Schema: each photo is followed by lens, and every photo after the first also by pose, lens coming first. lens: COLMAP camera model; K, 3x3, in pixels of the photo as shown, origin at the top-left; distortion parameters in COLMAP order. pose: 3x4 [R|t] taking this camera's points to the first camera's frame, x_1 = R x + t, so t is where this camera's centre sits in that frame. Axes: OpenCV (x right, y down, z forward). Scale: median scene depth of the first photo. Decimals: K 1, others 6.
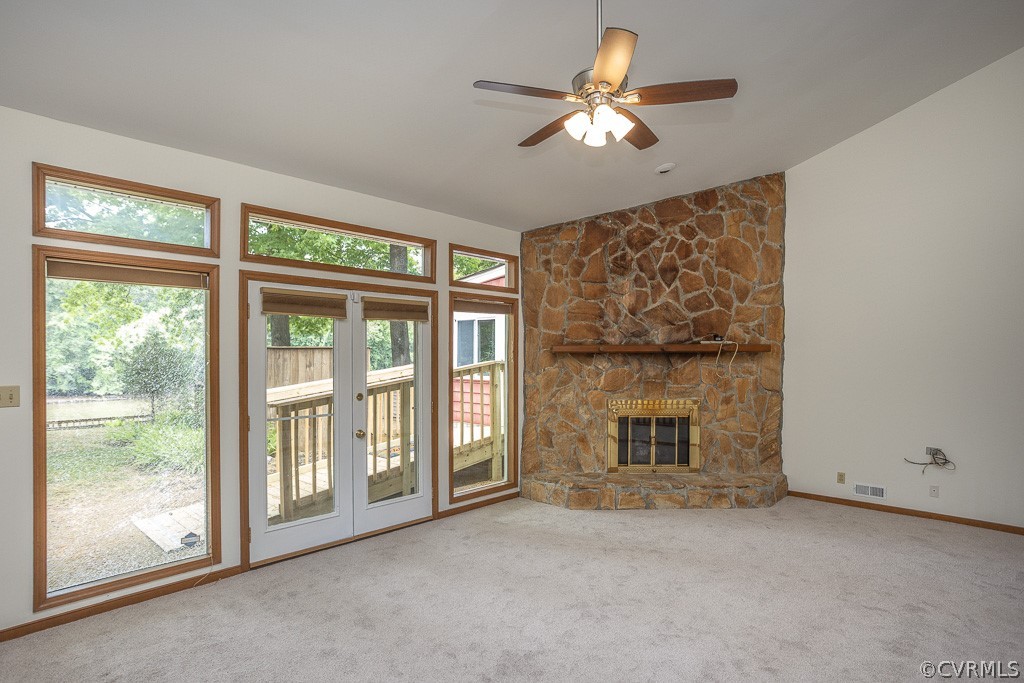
lens RADIAL K [[542.1, 0, 517.1], [0, 542.1, 359.1], [0, 0, 1]] dist [-0.062921, 0.029669]
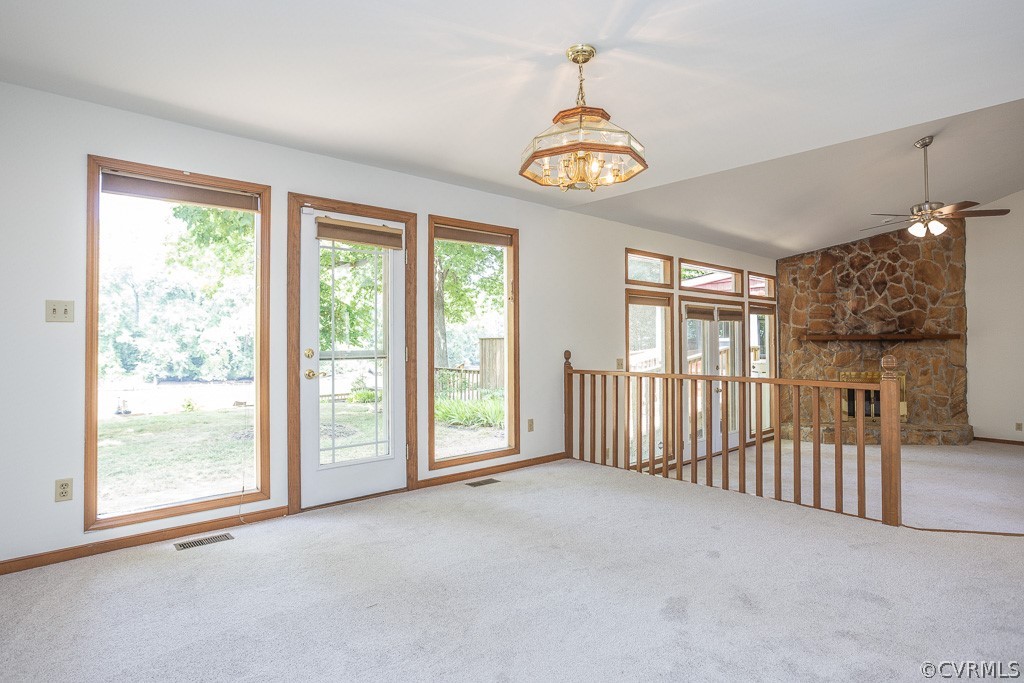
lens RADIAL K [[545.2, 0, 513.2], [0, 545.2, 329.2], [0, 0, 1]] dist [-0.049571, 0.031915]
pose [[0.994722, -0.007047, -0.102366, -0.561847], [0.003654, 0.999439, -0.033300, 0.003734], [0.102543, 0.032750, 0.994189, -0.546543]]
